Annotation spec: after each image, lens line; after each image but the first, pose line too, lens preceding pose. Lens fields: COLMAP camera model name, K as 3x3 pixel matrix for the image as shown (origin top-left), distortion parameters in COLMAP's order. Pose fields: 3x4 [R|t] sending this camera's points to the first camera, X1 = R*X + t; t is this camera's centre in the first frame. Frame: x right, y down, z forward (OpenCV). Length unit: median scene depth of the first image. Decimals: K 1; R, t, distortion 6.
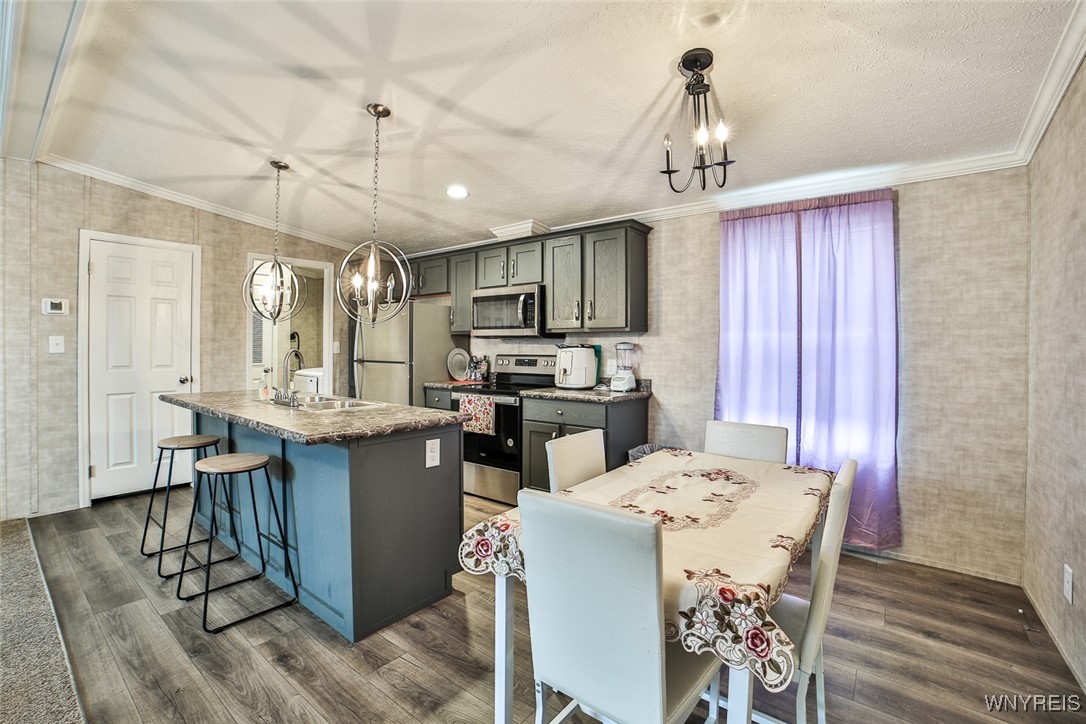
lens RADIAL K [[481.3, 0, 516.9], [0, 481.3, 346.3], [0, 0, 1]] dist [-0.108081, 0.041362]
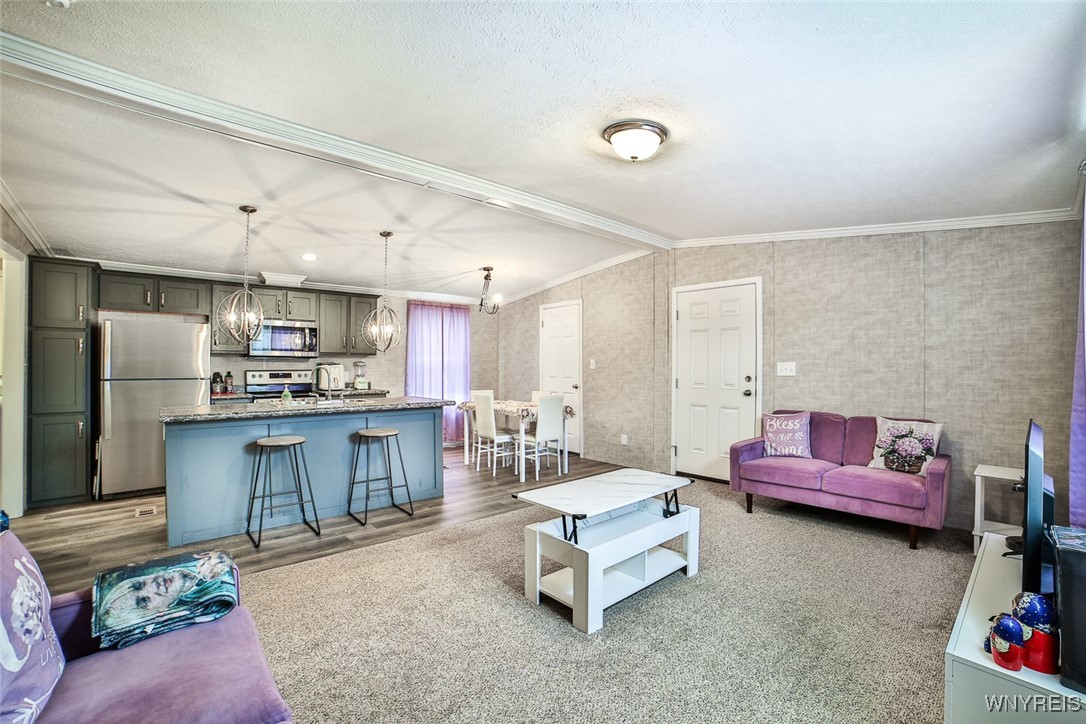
lens RADIAL K [[466.6, 0, 550.5], [0, 466.6, 362.1], [0, 0, 1]] dist [-0.107368, 0.038546]
pose [[0.147123, 0.003187, 0.989113, -1.243105], [-0.002870, 0.999992, -0.002795, -0.003256], [-0.989114, -0.002428, 0.147131, 0.069524]]
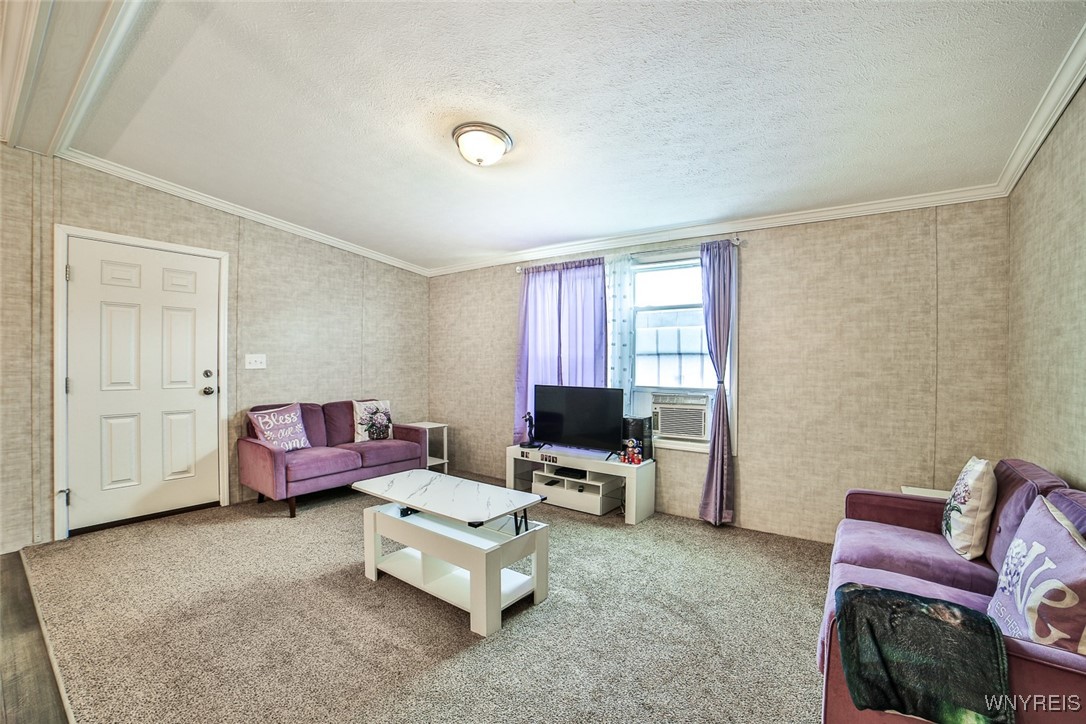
lens RADIAL K [[466.6, 0, 550.5], [0, 466.6, 362.1], [0, 0, 1]] dist [-0.107368, 0.038546]
pose [[-0.997572, -0.012178, -0.068563, -0.664977], [-0.012299, 0.999923, 0.001337, 0.000599], [0.068541, 0.002177, -0.997646, 0.706947]]
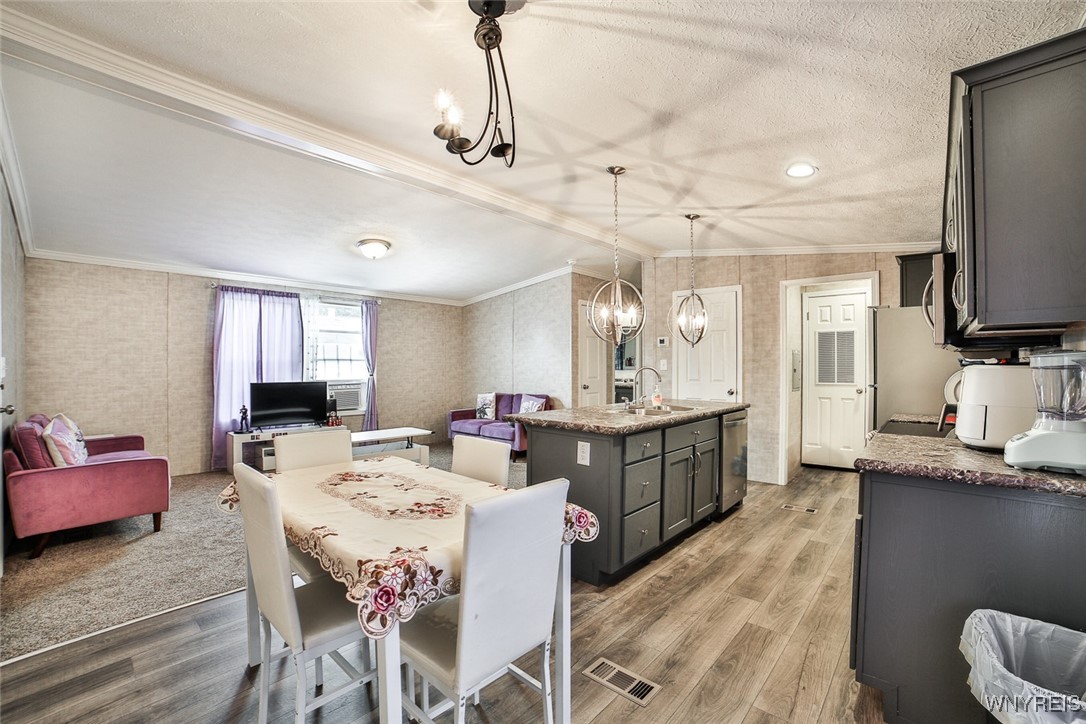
lens RADIAL K [[452.7, 0, 552.5], [0, 452.7, 362.5], [0, 0, 1]] dist [-0.102731, 0.037932]
pose [[-0.026247, -0.011043, -0.999594, 0.547139], [-0.003118, 0.999935, -0.010965, 0.006091], [0.999651, 0.002829, -0.026280, 0.548890]]
